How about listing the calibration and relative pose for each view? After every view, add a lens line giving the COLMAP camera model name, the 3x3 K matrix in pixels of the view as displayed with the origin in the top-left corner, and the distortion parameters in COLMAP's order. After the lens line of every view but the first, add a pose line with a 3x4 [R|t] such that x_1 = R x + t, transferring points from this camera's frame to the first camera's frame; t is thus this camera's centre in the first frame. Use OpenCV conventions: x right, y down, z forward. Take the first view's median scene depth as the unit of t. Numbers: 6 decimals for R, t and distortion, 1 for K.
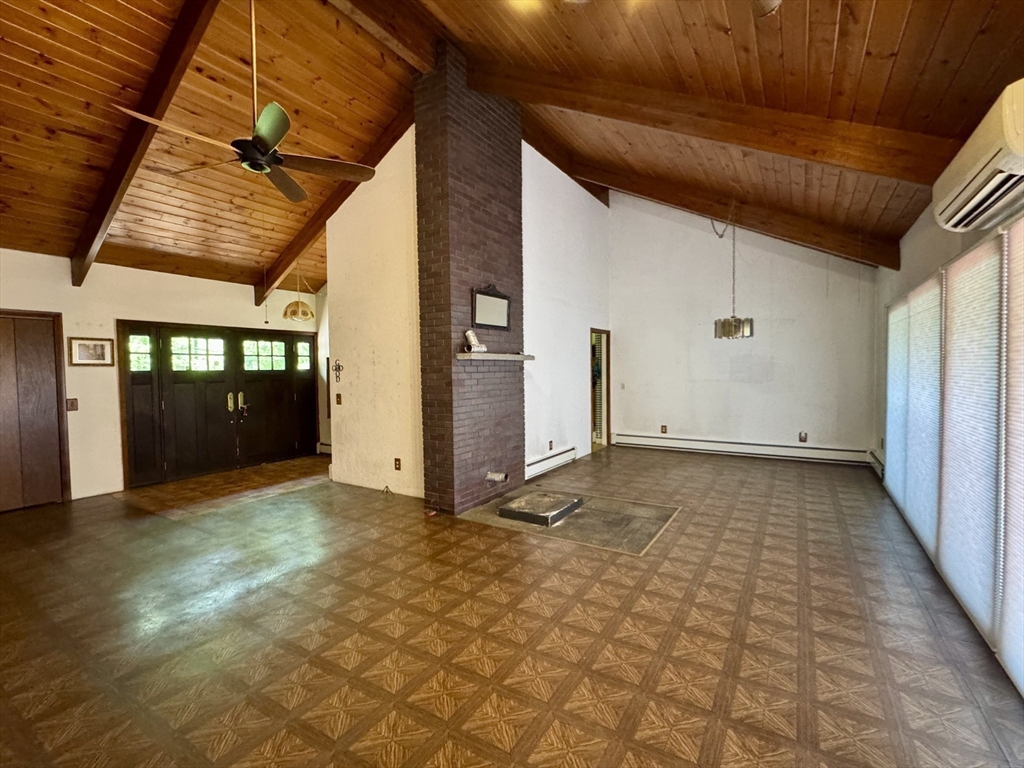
lens RADIAL K [[457.3, 0, 509.9], [0, 457.3, 384.9], [0, 0, 1]] dist [-0.007162, 0.001242]
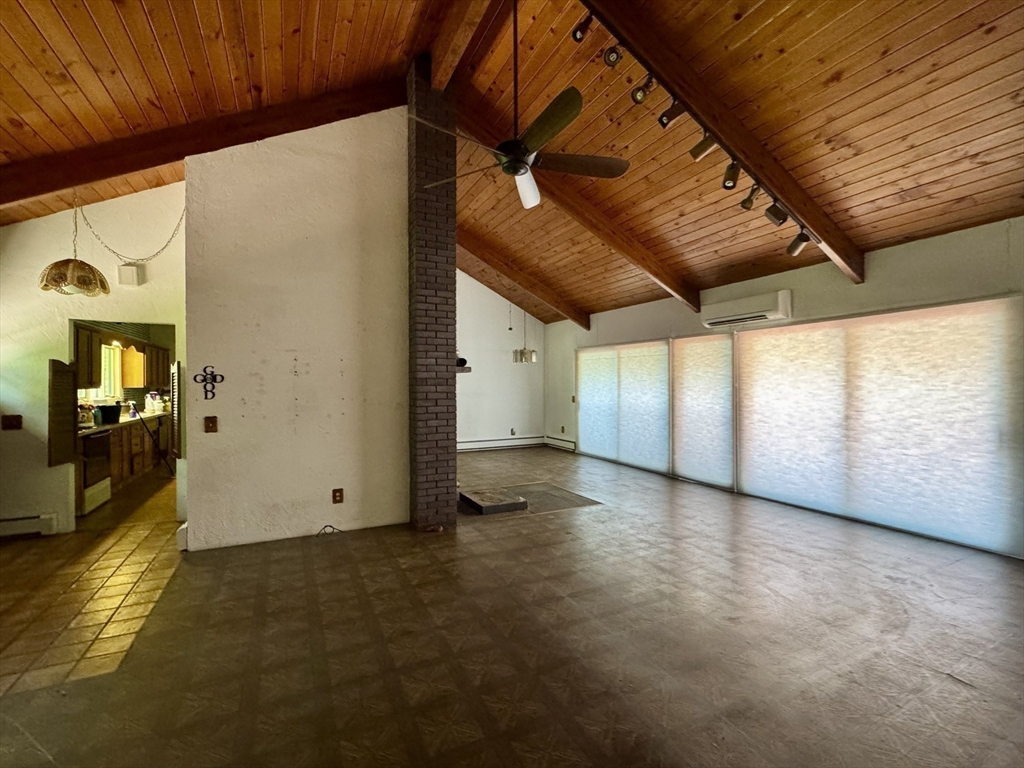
lens RADIAL K [[457.3, 0, 508.4], [0, 457.3, 384.6], [0, 0, 1]] dist [-0.007162, 0.001242]
pose [[0.527064, 0.009018, 0.849778, -0.832805], [0.031871, 0.999030, -0.030370, 0.007713], [-0.849228, 0.043090, 0.526265, 0.314085]]
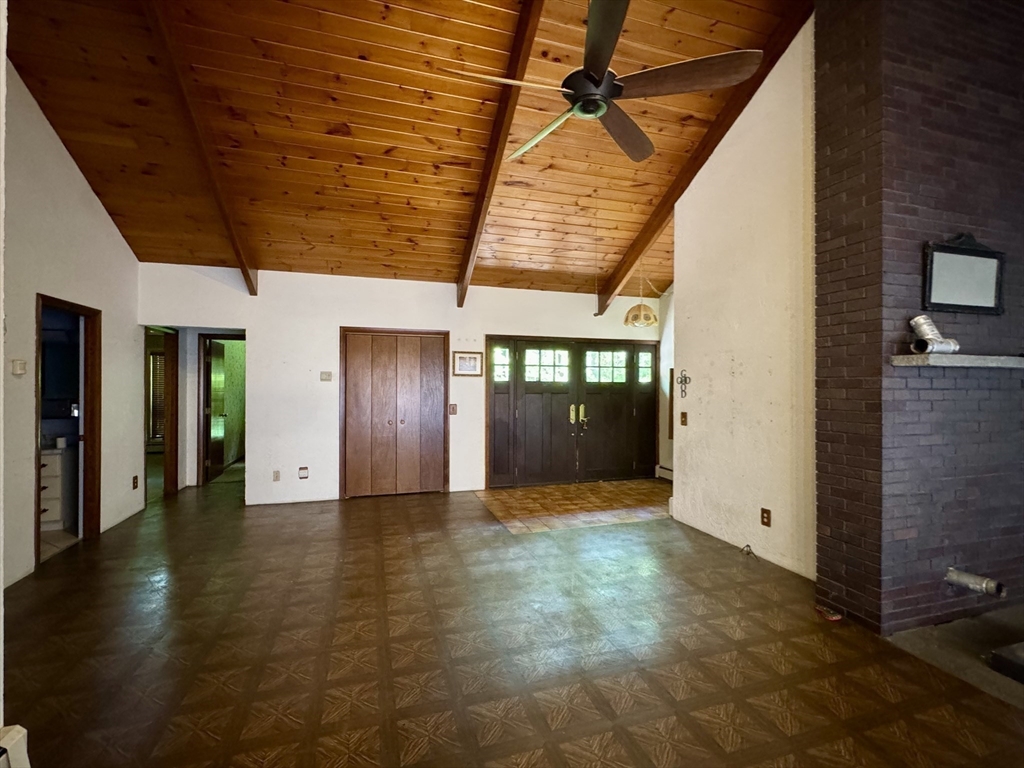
lens RADIAL K [[457.3, 0, 514.2], [0, 457.3, 384.5], [0, 0, 1]] dist [-0.007162, 0.001242]
pose [[0.761928, 0.015452, -0.647477, -0.094904], [-0.036941, 0.999125, -0.019626, -0.002800], [0.646607, 0.038872, 0.761832, 0.219693]]
